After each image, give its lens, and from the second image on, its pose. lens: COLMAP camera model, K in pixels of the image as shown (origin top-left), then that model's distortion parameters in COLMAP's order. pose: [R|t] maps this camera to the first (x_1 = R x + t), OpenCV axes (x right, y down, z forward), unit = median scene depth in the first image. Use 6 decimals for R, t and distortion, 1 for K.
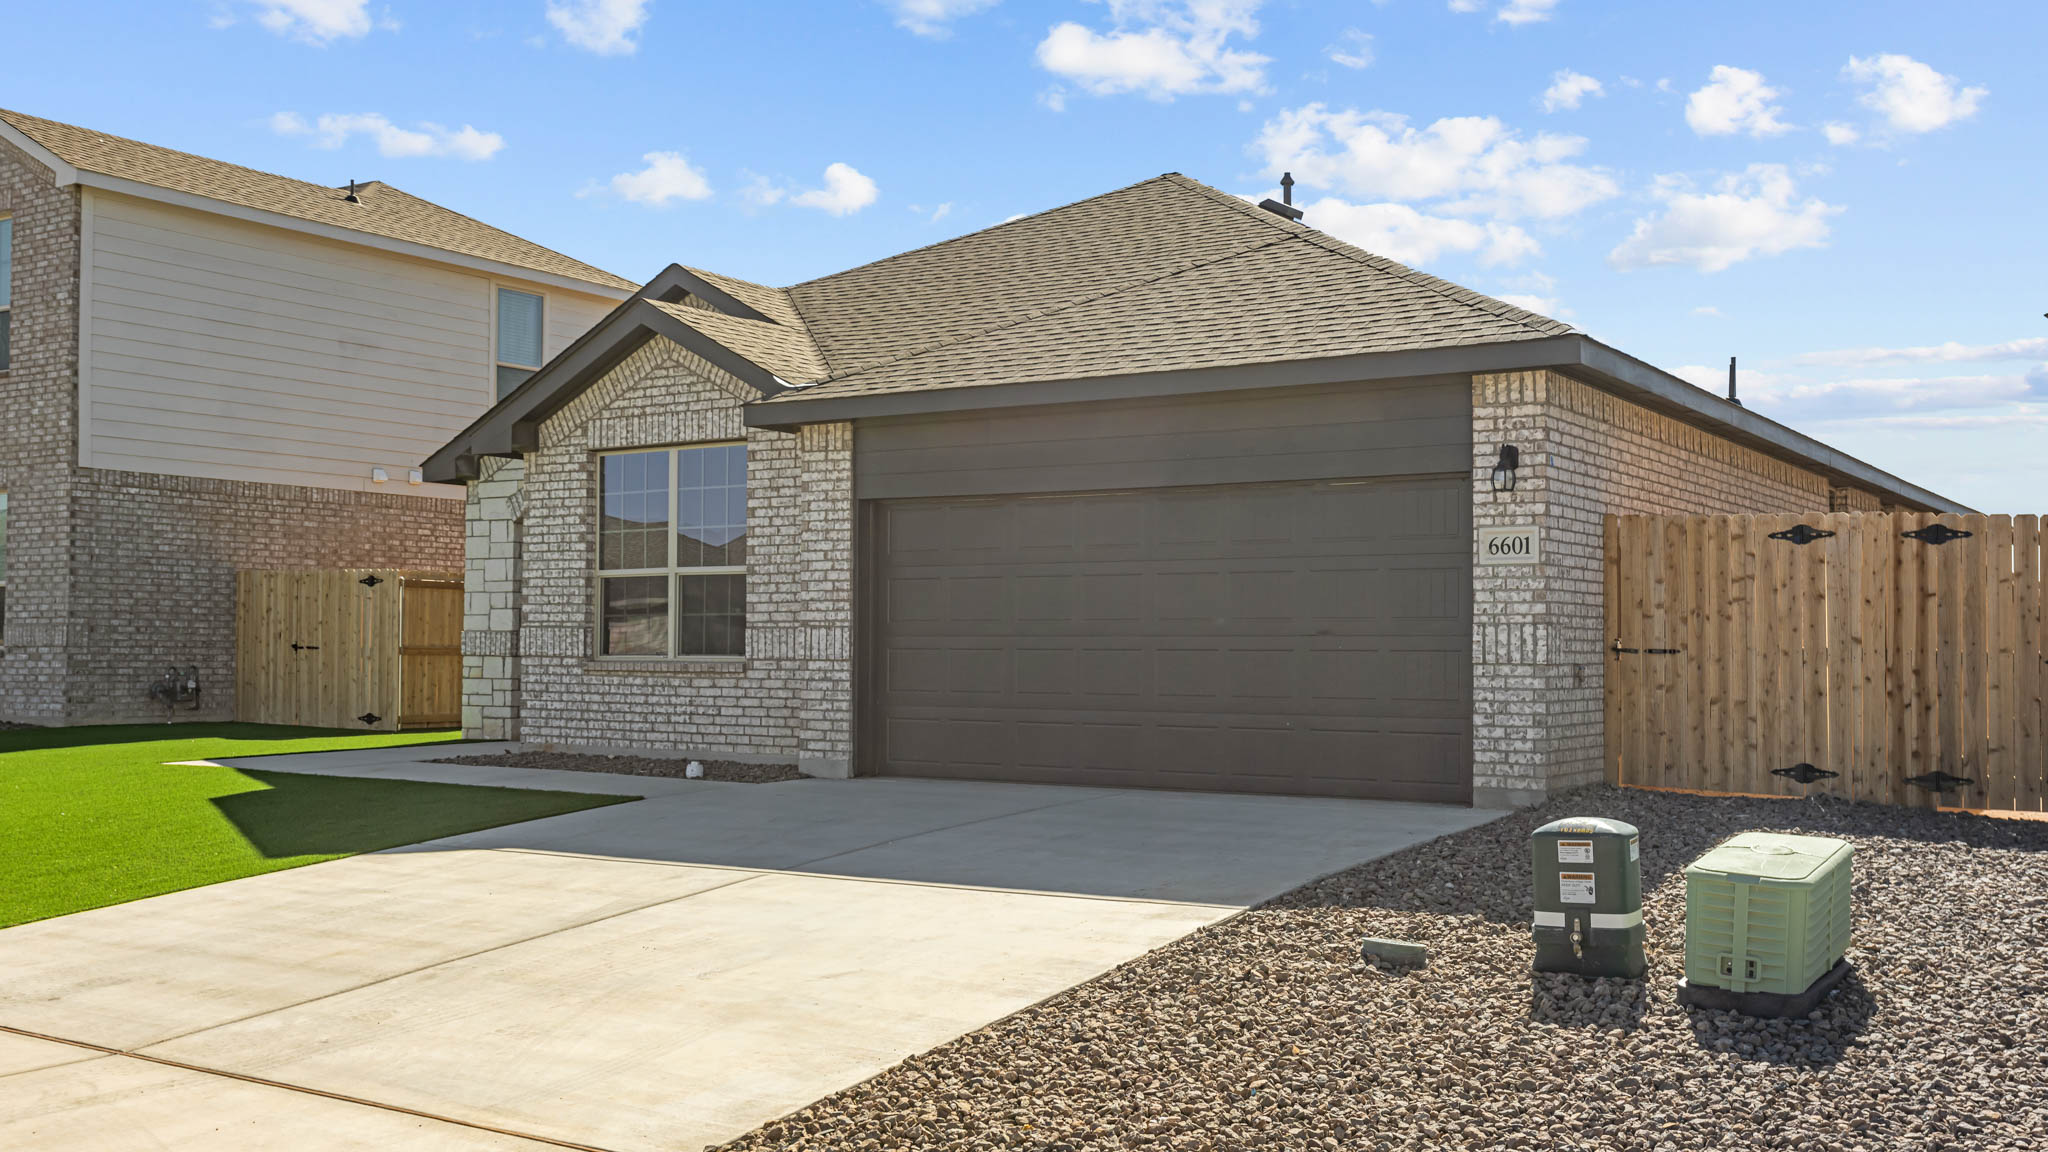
lens RADIAL K [[1954.3, 0, 1024.0], [0, 1954.3, 576.0], [0, 0, 1]] dist [-0.003227, -0.001010]
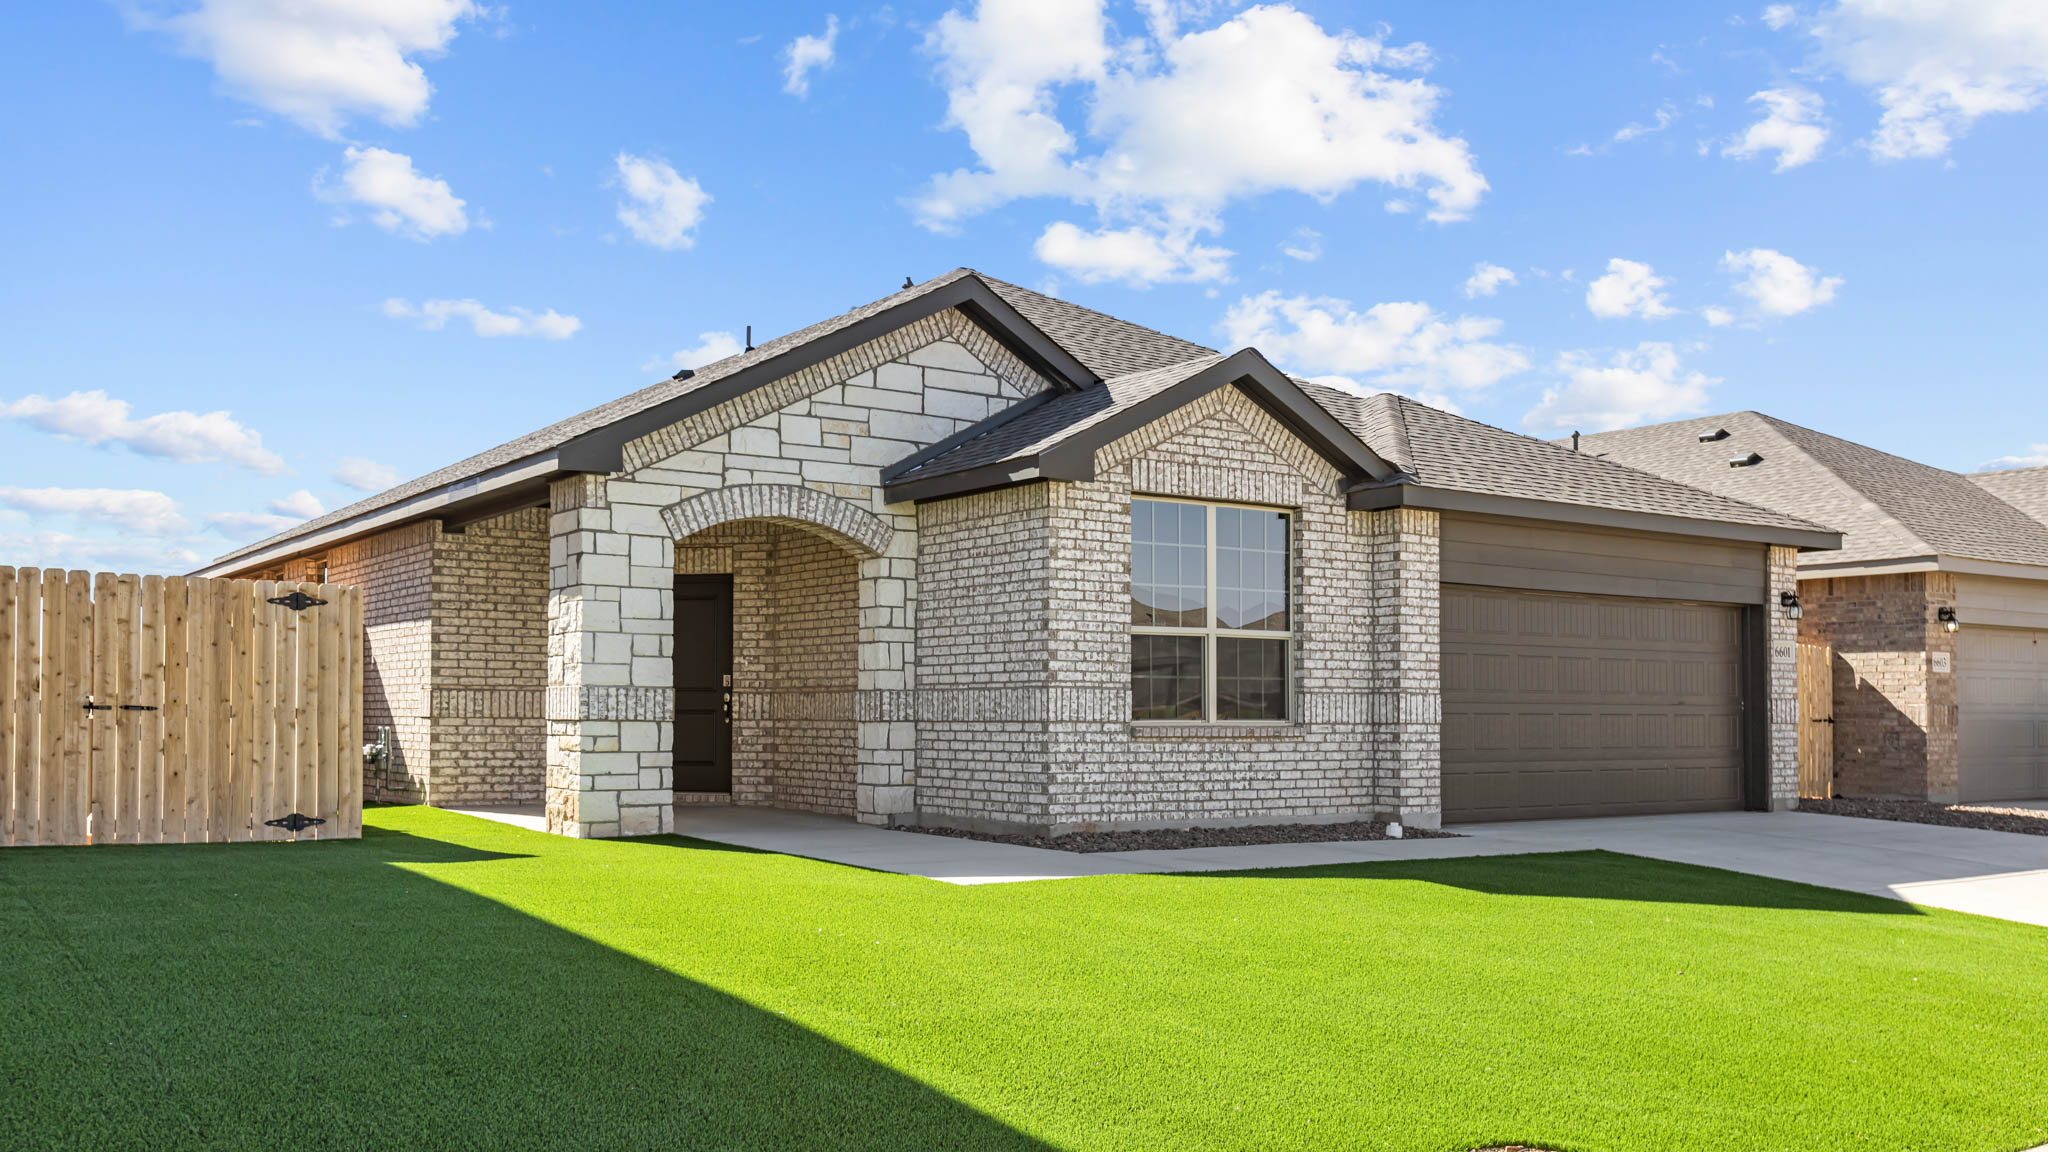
lens RADIAL K [[1741.4, 0, 1020.6], [0, 1741.4, 655.9], [0, 0, 1]] dist [0.000371, 0.000399]
pose [[0.381845, 0.028813, 0.923777, -1.018461], [-0.037910, 0.999161, -0.015493, 0.026343], [-0.923448, -0.029104, 0.382617, 0.770128]]
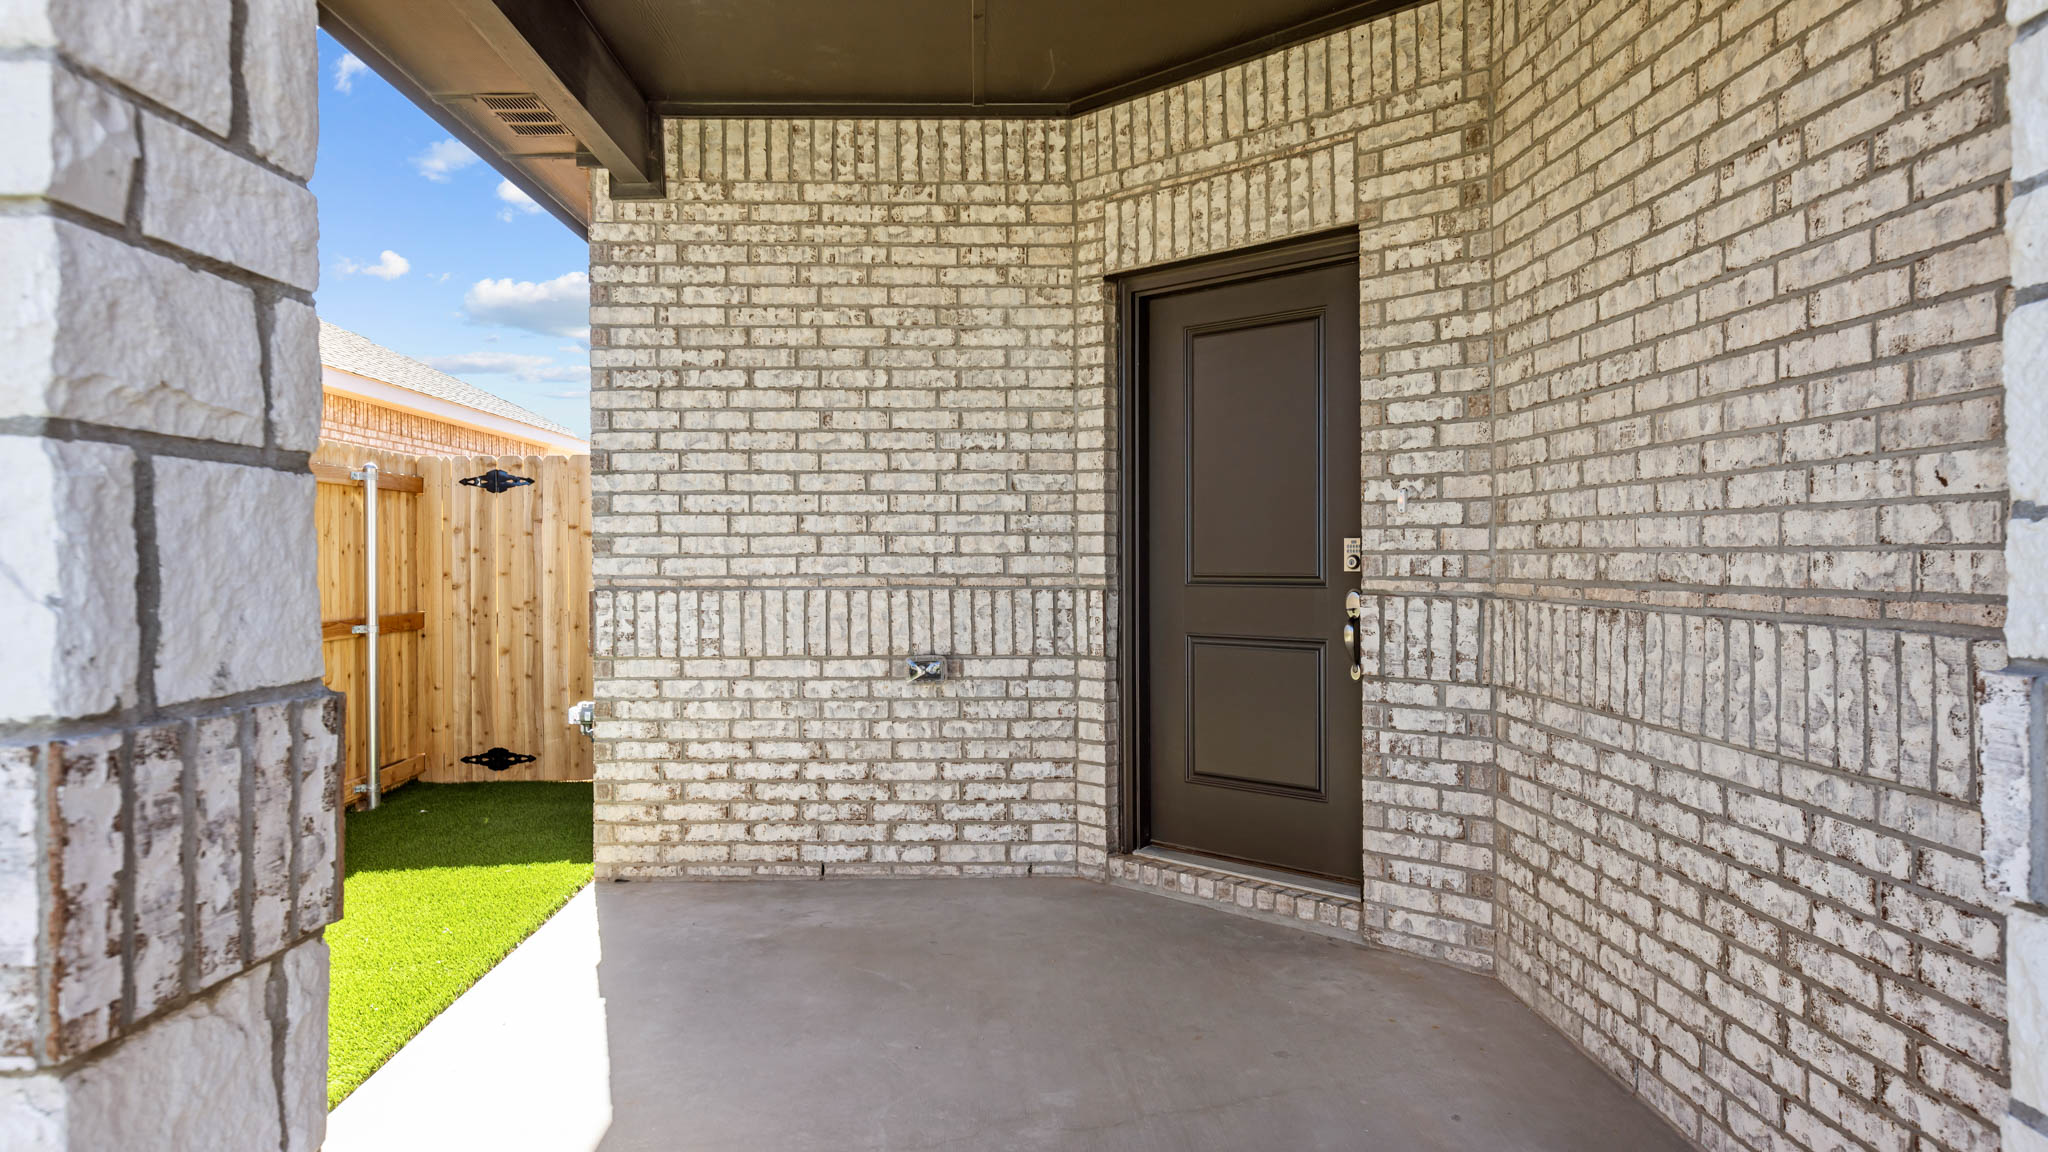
lens RADIAL K [[1256.1, 0, 1016.3], [0, 1256.1, 566.5], [0, 0, 1]] dist [-0.001301, -0.000211]
pose [[0.826888, -0.015141, 0.562163, -0.468702], [-0.011063, 0.999006, 0.043179, 0.024391], [-0.562258, -0.041924, 0.825899, 1.077393]]
